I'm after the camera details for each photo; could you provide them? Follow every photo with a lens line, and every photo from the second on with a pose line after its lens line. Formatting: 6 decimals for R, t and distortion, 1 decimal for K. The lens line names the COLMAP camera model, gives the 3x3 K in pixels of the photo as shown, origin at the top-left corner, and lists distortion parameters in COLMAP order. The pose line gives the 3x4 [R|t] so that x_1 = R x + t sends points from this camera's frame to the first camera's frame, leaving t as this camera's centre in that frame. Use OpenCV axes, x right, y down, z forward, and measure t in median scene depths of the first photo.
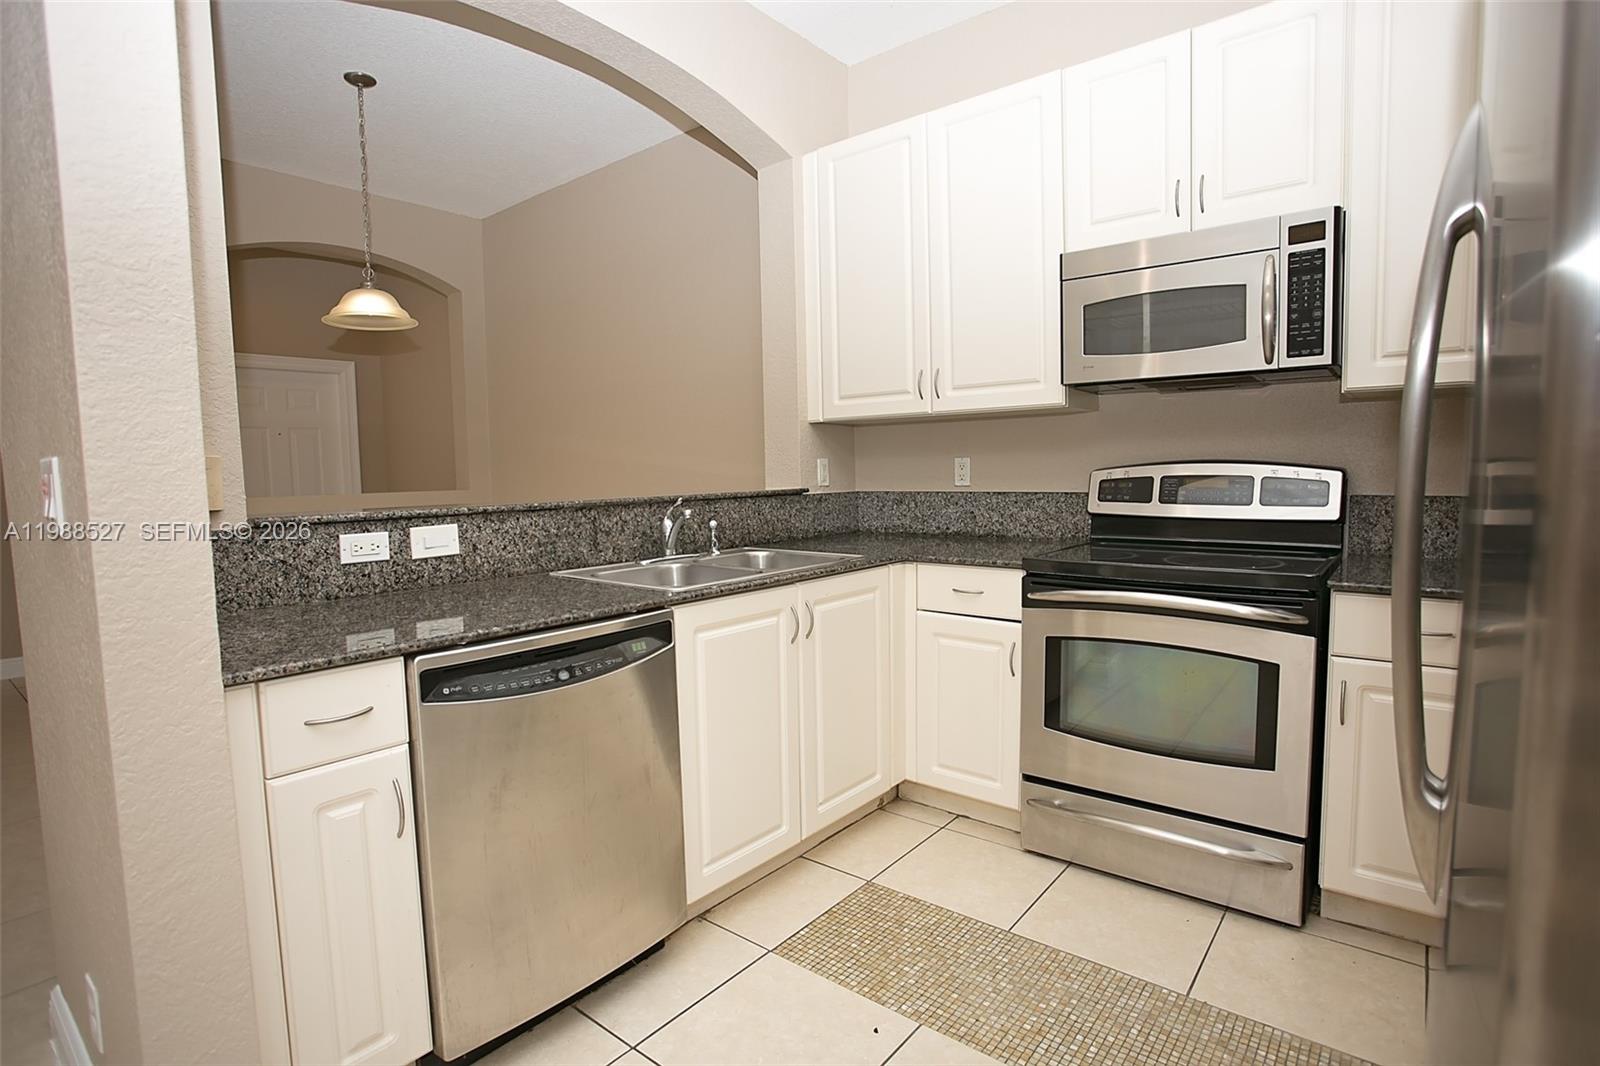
lens RADIAL K [[812.8, 0, 796.0], [0, 812.8, 535.1], [0, 0, 1]] dist [-0.017280, 0.000860]
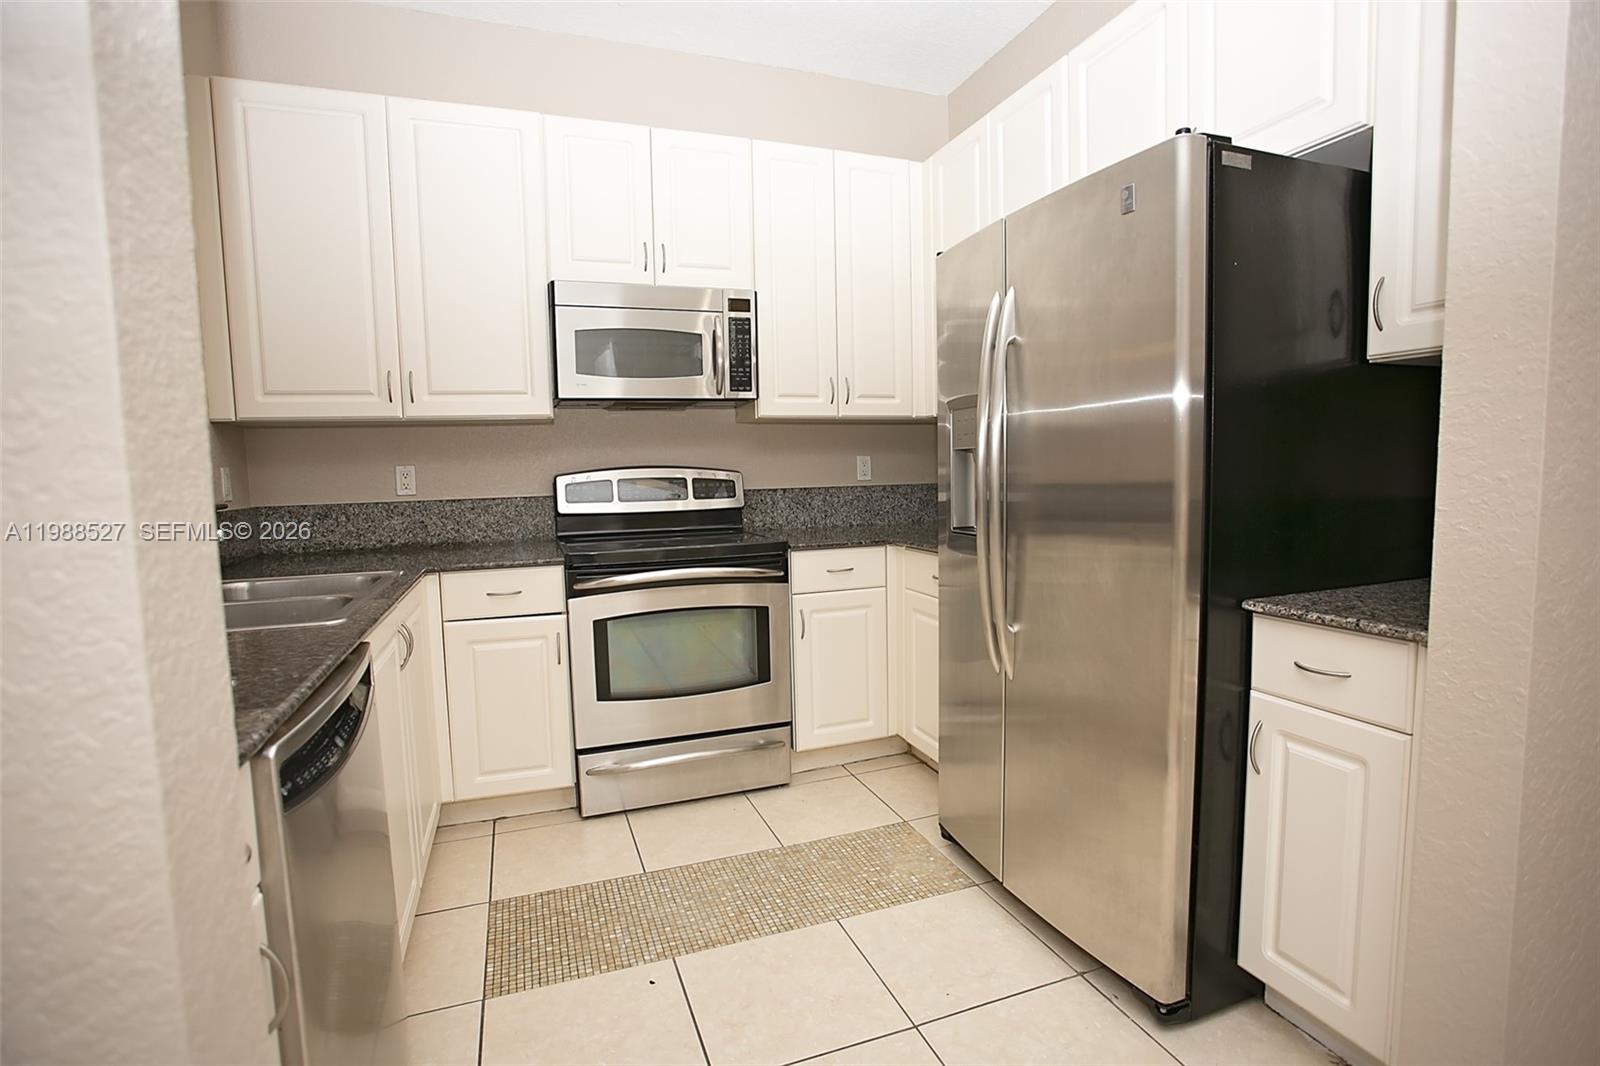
lens RADIAL K [[790.3, 0, 805.0], [0, 790.3, 533.8], [0, 0, 1]] dist [-0.001871, 0.000112]
pose [[0.536937, -0.074300, 0.840344, -0.448586], [0.087283, 0.995661, 0.032263, -0.006119], [-0.839095, 0.056024, 0.541092, 0.147636]]
